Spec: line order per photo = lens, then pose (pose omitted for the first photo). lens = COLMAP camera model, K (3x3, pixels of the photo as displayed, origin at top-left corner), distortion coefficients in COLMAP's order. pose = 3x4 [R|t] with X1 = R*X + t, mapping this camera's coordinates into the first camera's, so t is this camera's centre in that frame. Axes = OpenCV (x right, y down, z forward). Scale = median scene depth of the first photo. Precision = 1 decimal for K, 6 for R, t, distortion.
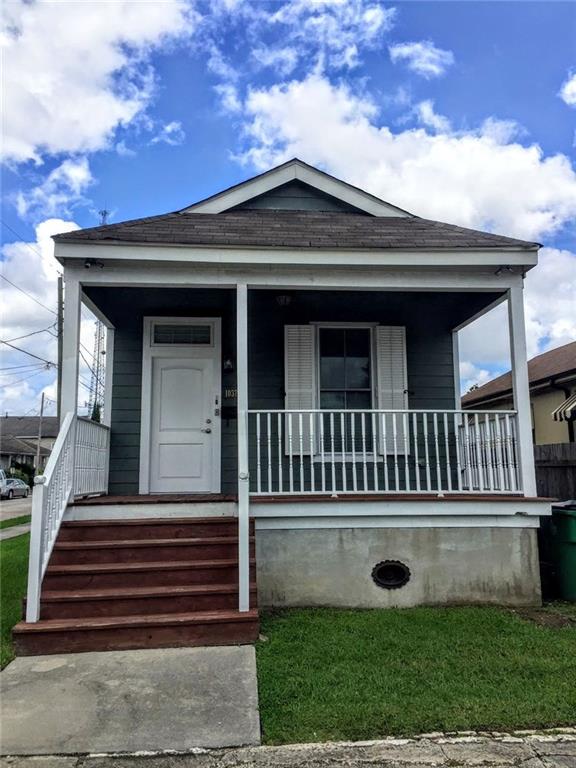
lens RADIAL K [[599.1, 0, 296.7], [0, 599.1, 373.0], [0, 0, 1]] dist [0.091441, -0.090399]
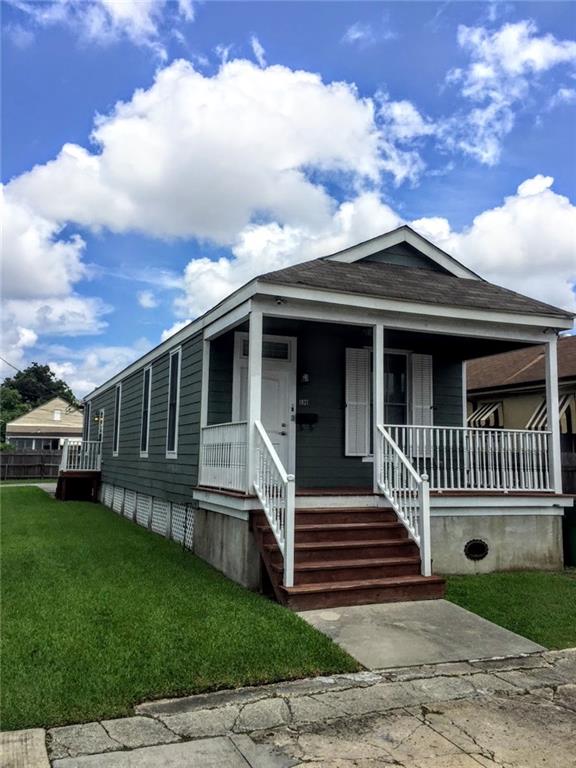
lens RADIAL K [[599.1, 0, 296.7], [0, 599.1, 373.0], [0, 0, 1]] dist [0.091441, -0.090399]
pose [[0.954313, 0.065843, 0.291464, -0.637775], [-0.071574, 0.997394, 0.009031, -0.045763], [-0.290110, -0.029480, 0.956539, -0.171001]]
